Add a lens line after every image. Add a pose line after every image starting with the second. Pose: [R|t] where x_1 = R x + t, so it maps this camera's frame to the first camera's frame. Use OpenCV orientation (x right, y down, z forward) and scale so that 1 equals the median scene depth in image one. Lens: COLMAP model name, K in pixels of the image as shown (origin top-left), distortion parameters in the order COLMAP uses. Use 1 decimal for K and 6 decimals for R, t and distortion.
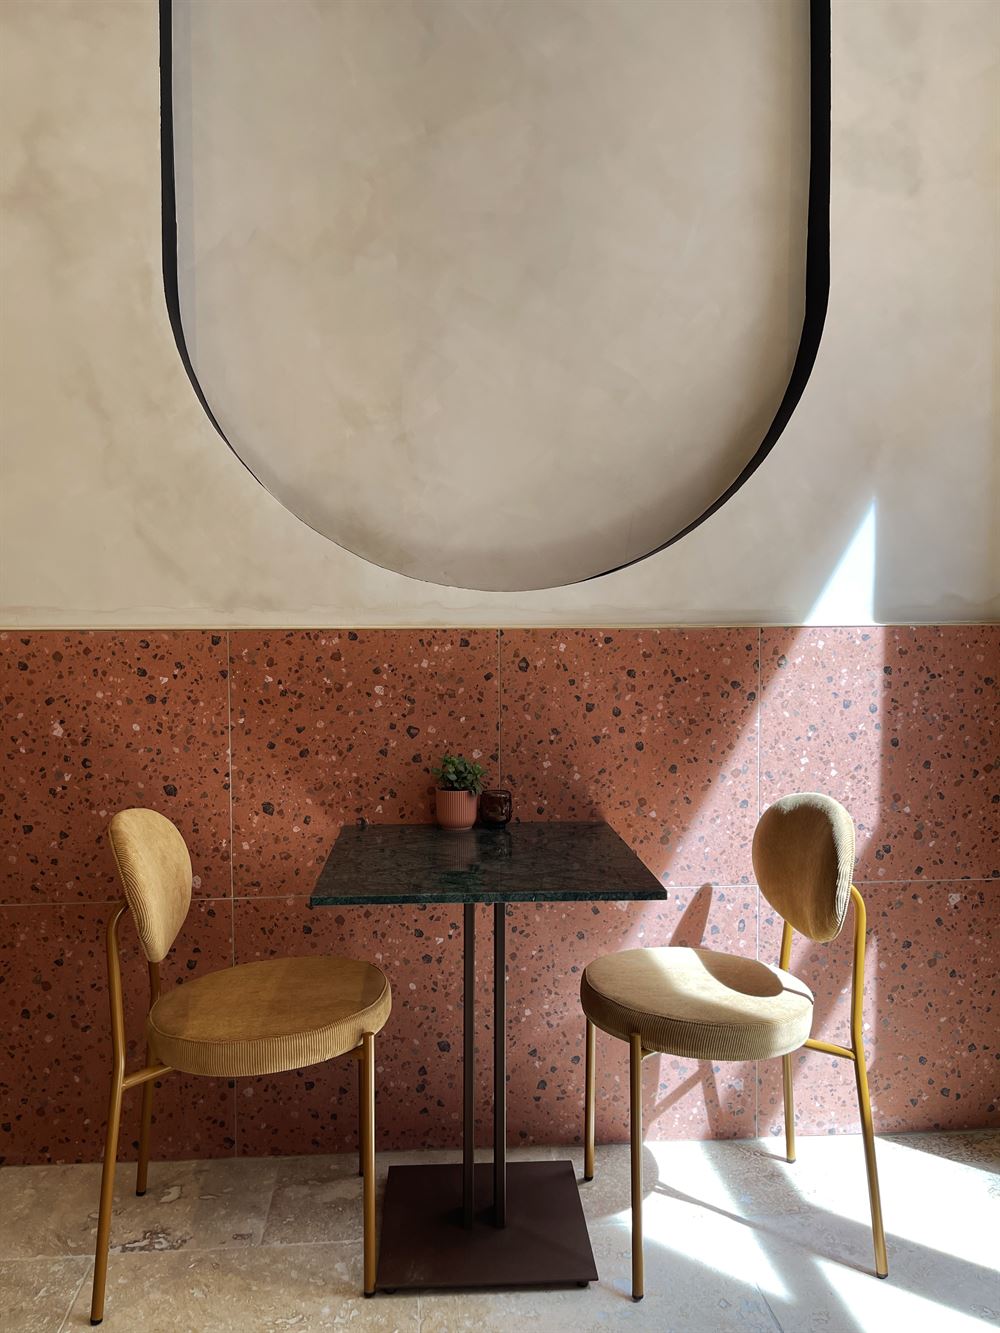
lens RADIAL K [[1016.1, 0, 513.5], [0, 1016.1, 676.9], [0, 0, 1]] dist [0.068255, -0.071690]
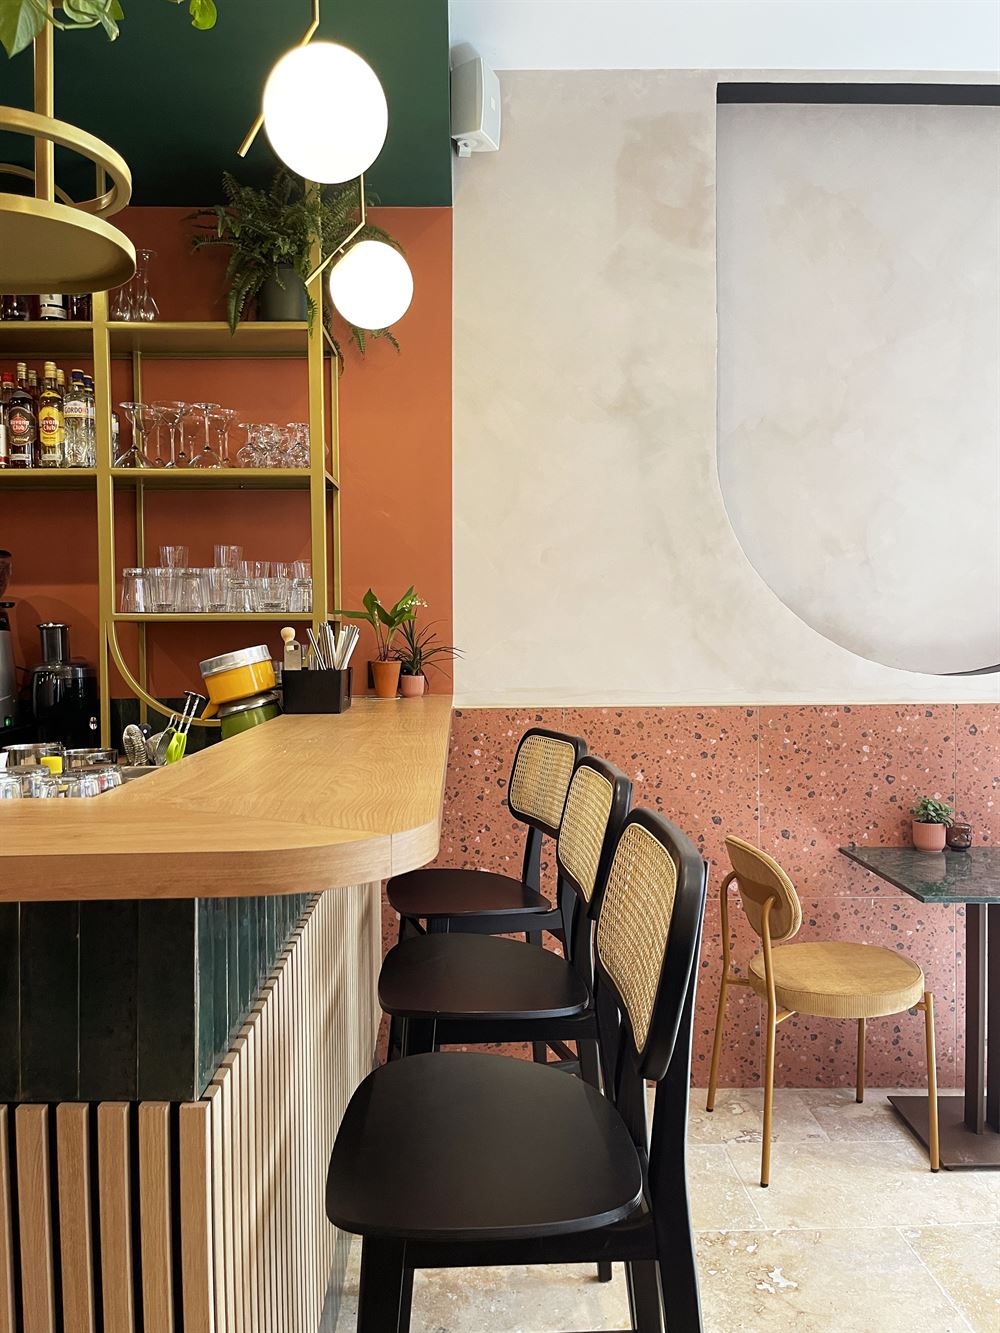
lens RADIAL K [[1016.1, 0, 499.6], [0, 1016.1, 679.9], [0, 0, 1]] dist [0.068255, -0.071690]
pose [[0.998033, -0.003599, -0.062592, -0.540284], [0.002326, 0.999789, -0.020385, -0.053072], [0.062652, 0.020200, 0.997831, -0.412713]]
